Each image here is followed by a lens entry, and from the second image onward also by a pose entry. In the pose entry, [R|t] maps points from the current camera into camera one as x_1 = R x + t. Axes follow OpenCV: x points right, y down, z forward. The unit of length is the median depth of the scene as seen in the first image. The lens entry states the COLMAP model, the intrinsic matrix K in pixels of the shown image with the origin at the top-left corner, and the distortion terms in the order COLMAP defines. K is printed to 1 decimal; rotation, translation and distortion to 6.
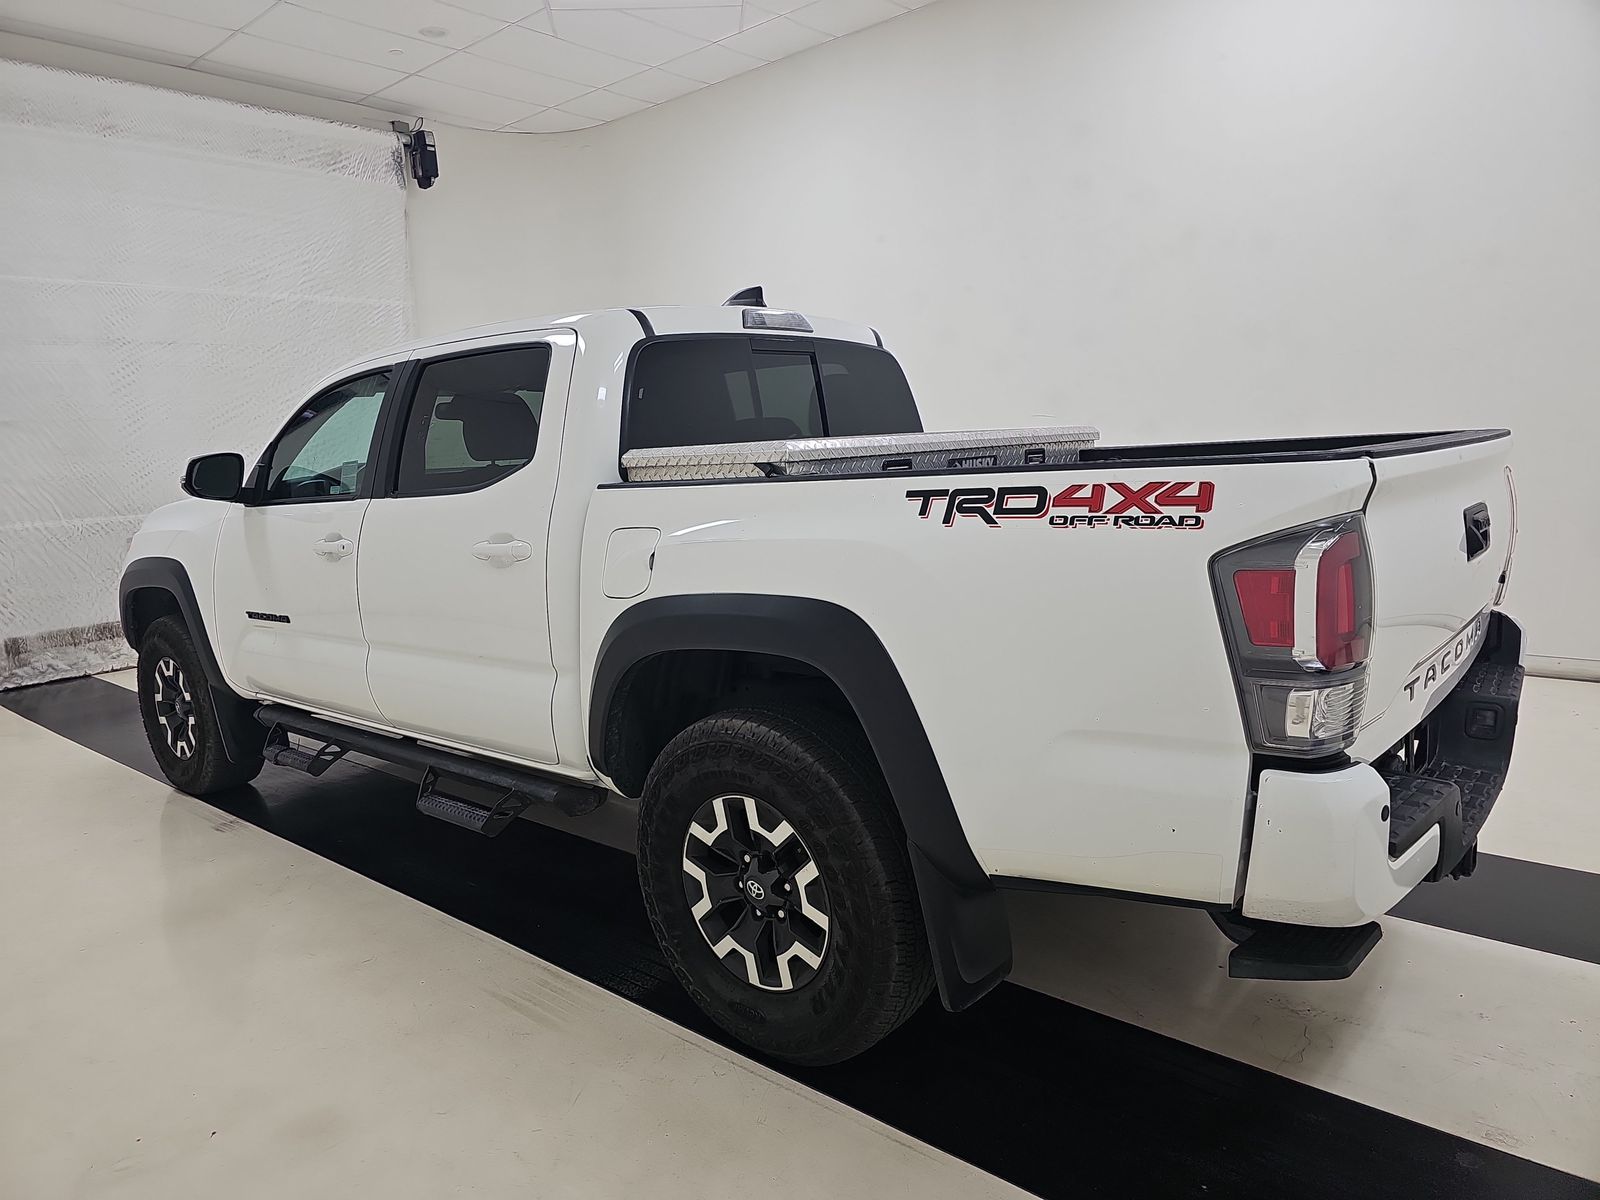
lens RADIAL K [[1088.7, 0, 792.2], [0, 1088.7, 603.1], [0, 0, 1]] dist [0.034311, -0.002100]
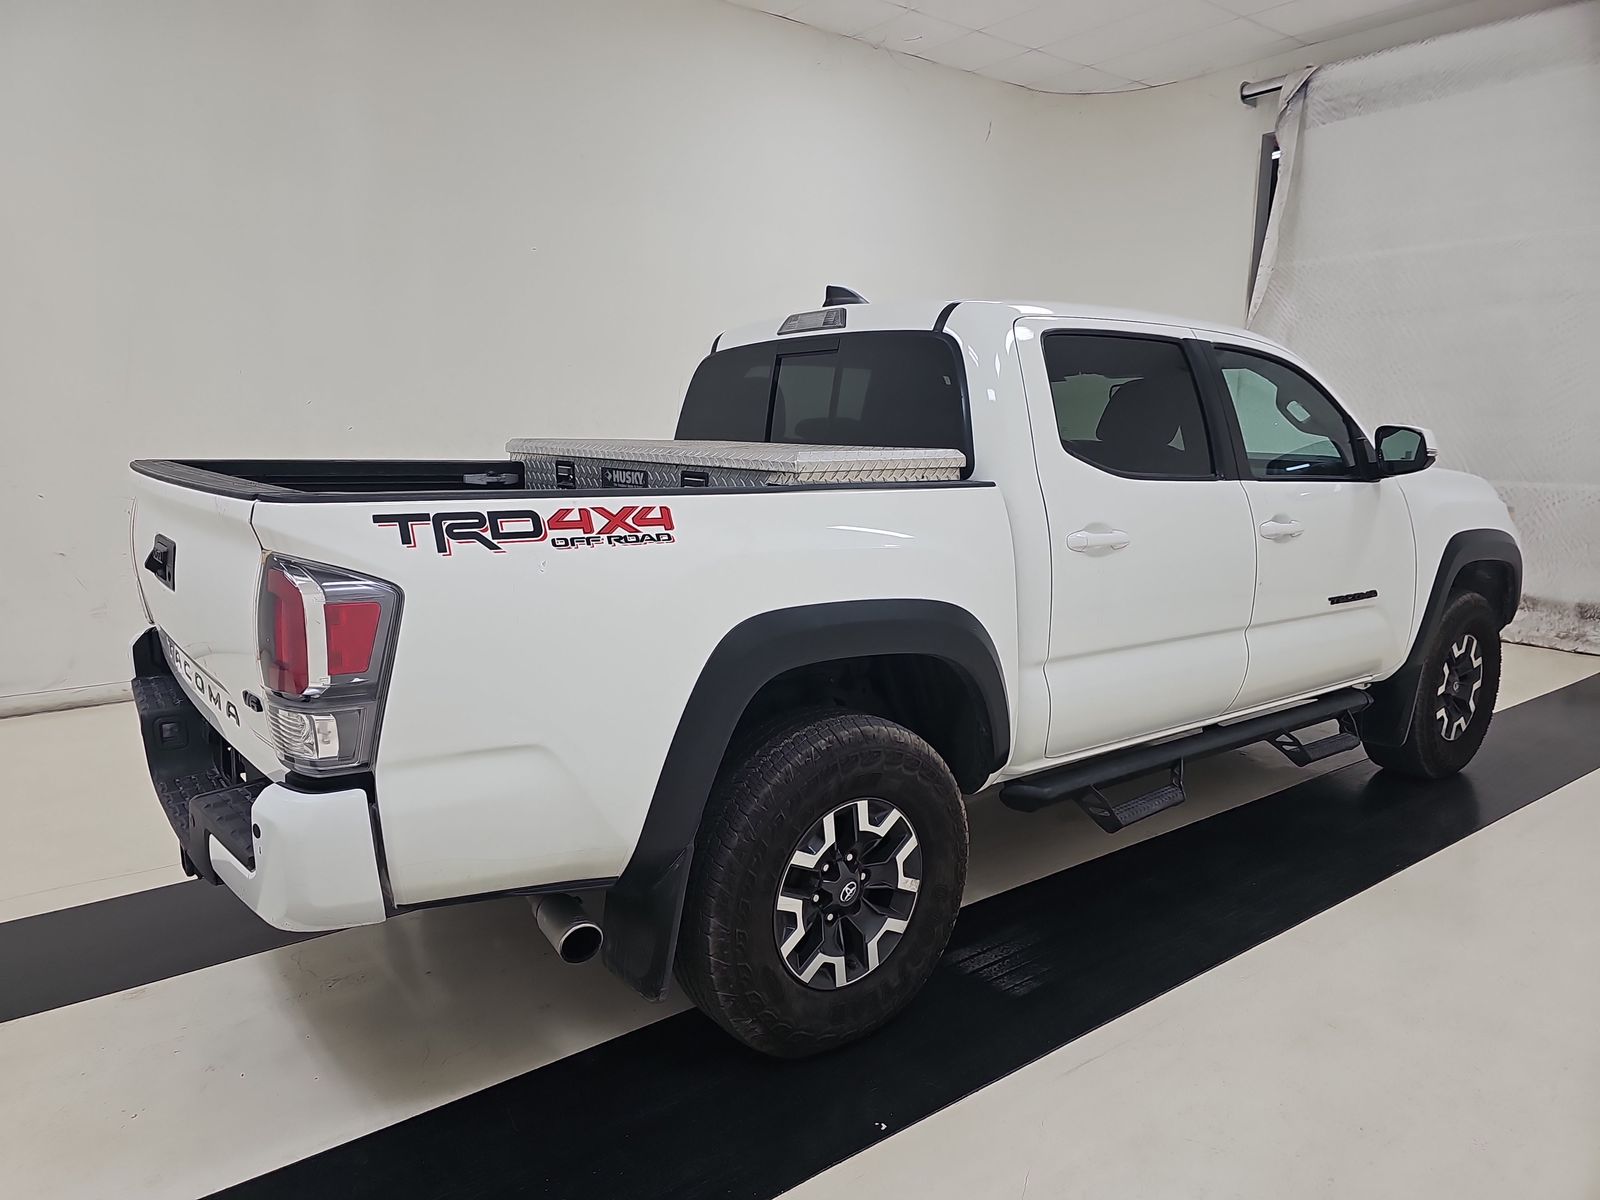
lens RADIAL K [[1088.7, 0, 791.4], [0, 1088.7, 598.4], [0, 0, 1]] dist [0.034311, -0.002100]
pose [[0.328004, -0.079862, 0.941295, -0.708602], [0.110969, 0.992779, 0.045562, -0.048137], [-0.938136, 0.089510, 0.334497, 0.474284]]
